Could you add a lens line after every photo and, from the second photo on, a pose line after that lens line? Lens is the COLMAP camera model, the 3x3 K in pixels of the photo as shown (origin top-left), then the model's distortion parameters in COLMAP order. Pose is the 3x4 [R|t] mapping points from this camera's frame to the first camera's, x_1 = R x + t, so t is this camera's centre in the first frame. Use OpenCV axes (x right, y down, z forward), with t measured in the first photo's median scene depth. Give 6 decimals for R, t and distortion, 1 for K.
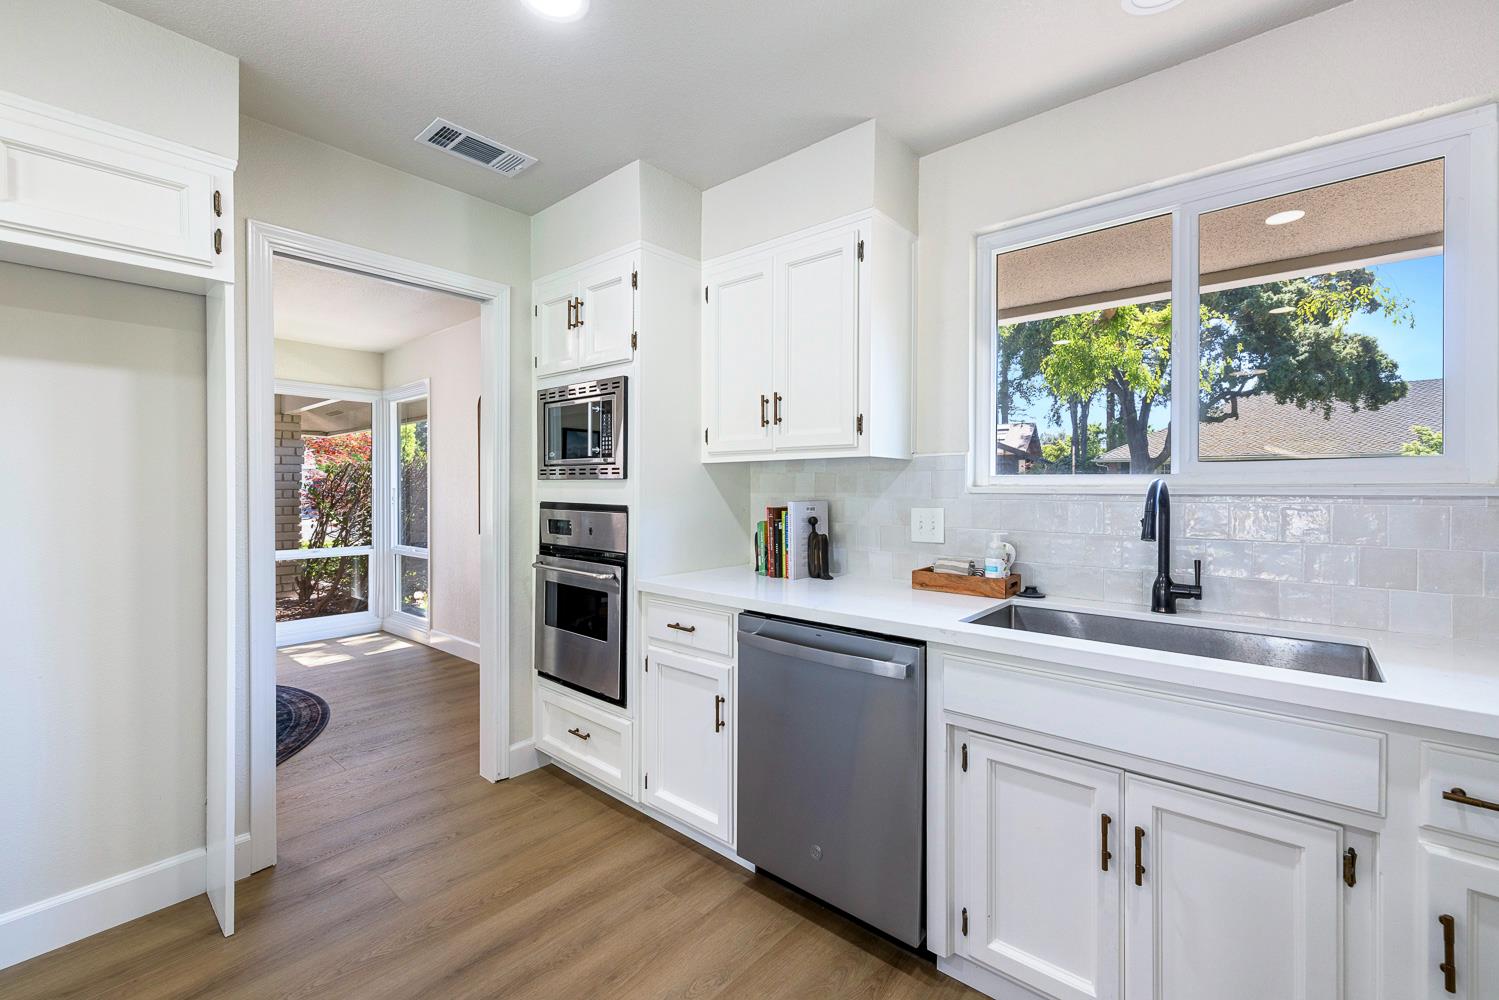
lens RADIAL K [[643.7, 0, 749.5], [0, 643.7, 500.0], [0, 0, 1]] dist [0.002246, 0.000142]
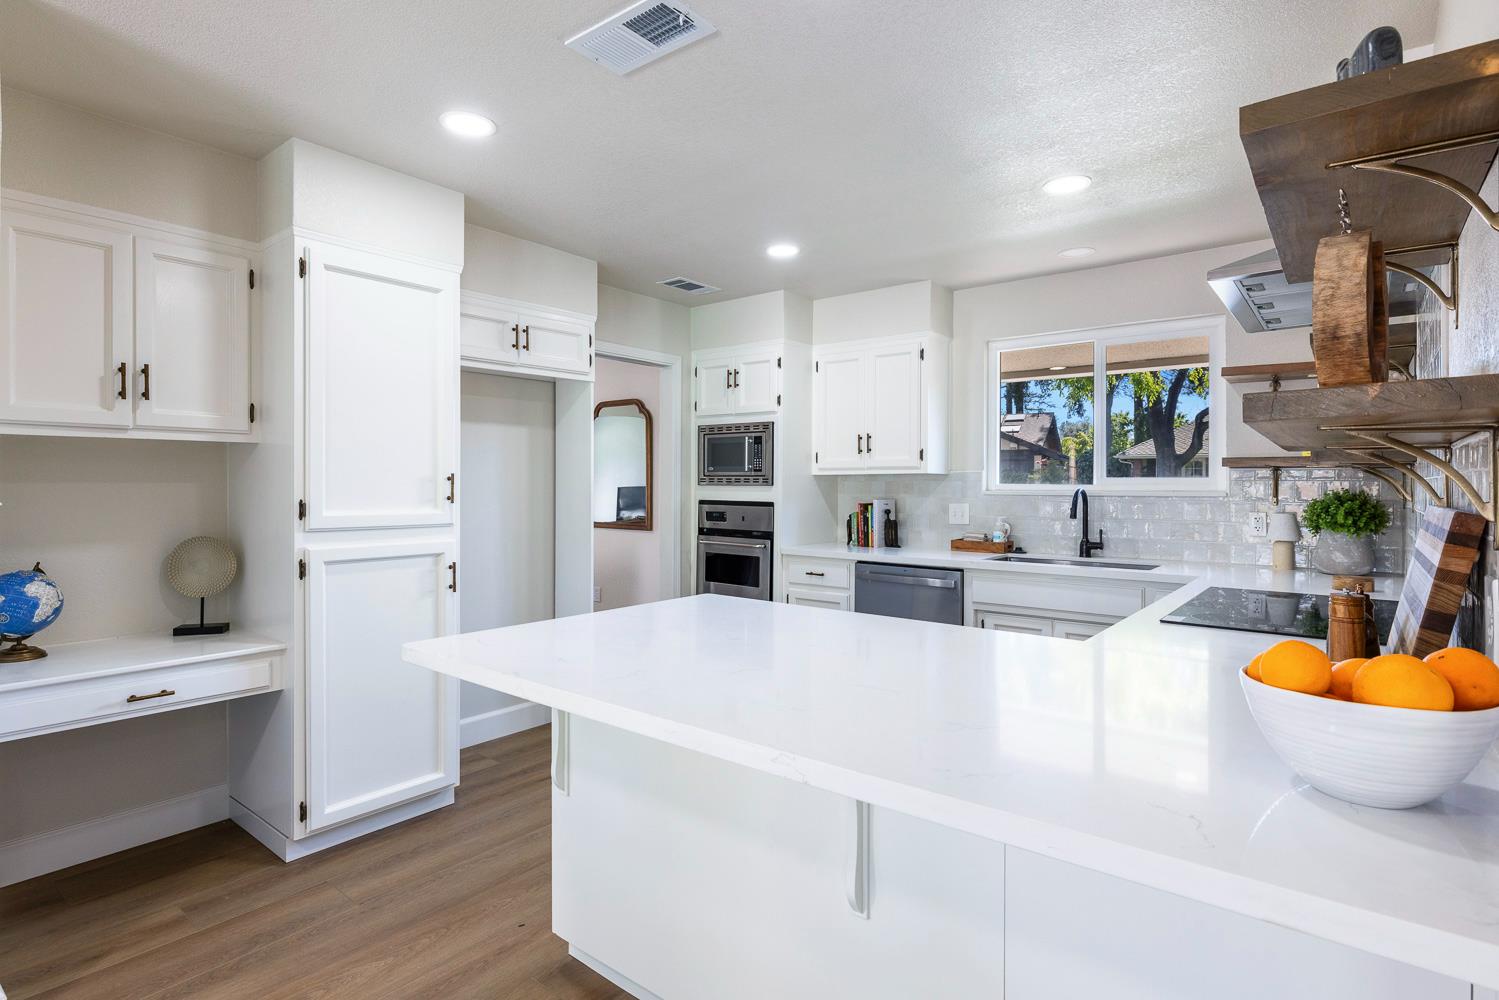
lens RADIAL K [[755.6, 0, 749.5], [0, 755.6, 500.0], [0, 0, 1]] dist [-0.000593, -0.000043]
pose [[0.999418, 0.000151, 0.034111, -0.314399], [-0.000112, 0.999999, -0.001142, 0.005510], [-0.034111, 0.001138, 0.999417, -0.884304]]
